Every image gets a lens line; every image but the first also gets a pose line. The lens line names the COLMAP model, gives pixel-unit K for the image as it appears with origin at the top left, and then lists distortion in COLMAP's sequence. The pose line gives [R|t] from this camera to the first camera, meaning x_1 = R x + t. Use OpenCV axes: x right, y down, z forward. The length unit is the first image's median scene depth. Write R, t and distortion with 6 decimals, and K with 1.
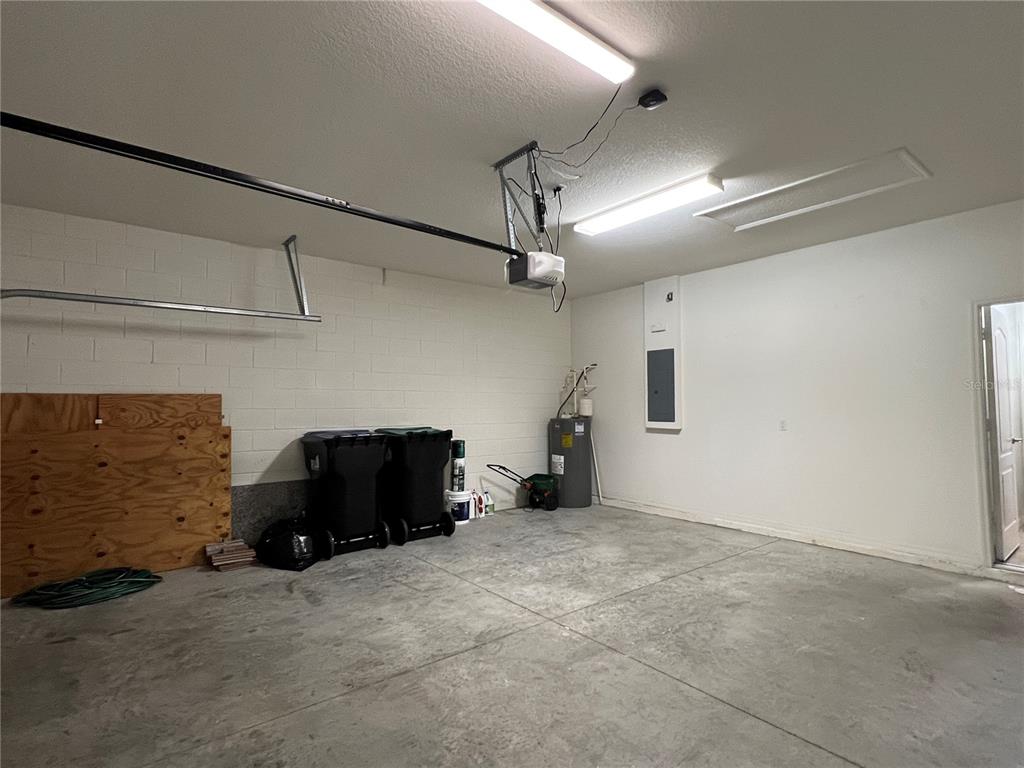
lens RADIAL K [[520.9, 0, 512.0], [0, 520.9, 384.0], [0, 0, 1]] dist [0.000108, -0.000417]
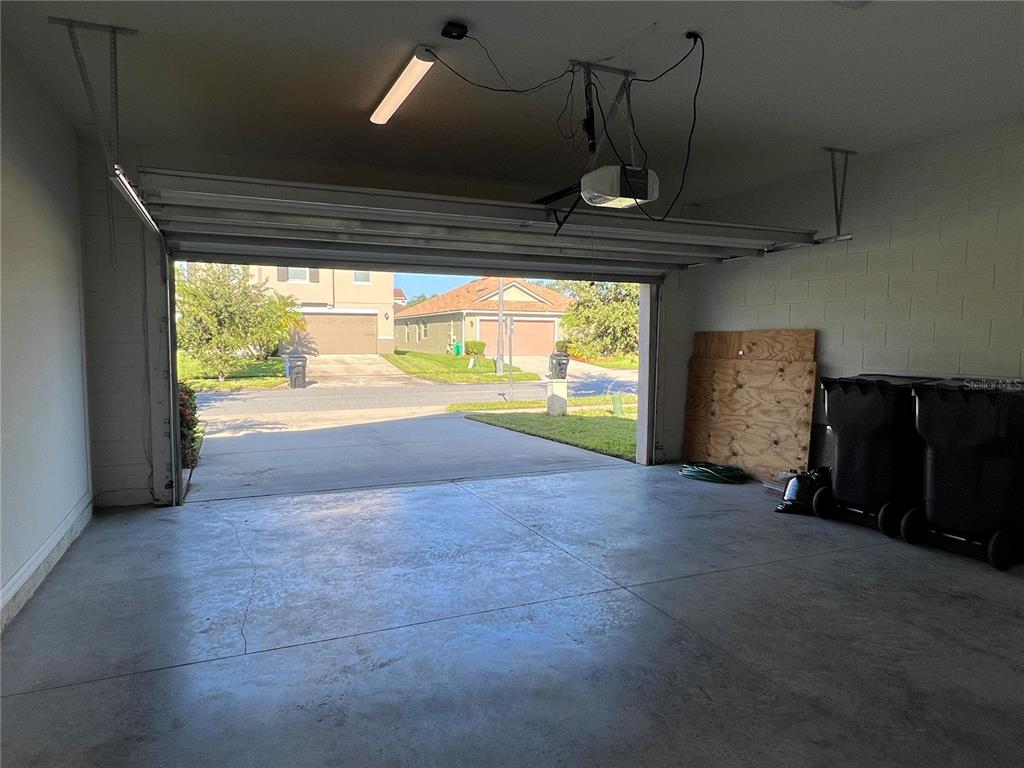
lens RADIAL K [[652.6, 0, 512.0], [0, 652.6, 384.0], [0, 0, 1]] dist [-0.001341, -0.000355]
pose [[-0.251118, 0.073643, -0.965151, 0.891206], [0.037627, 0.997091, 0.066290, 0.020237], [0.967225, -0.019669, -0.253158, 0.842897]]
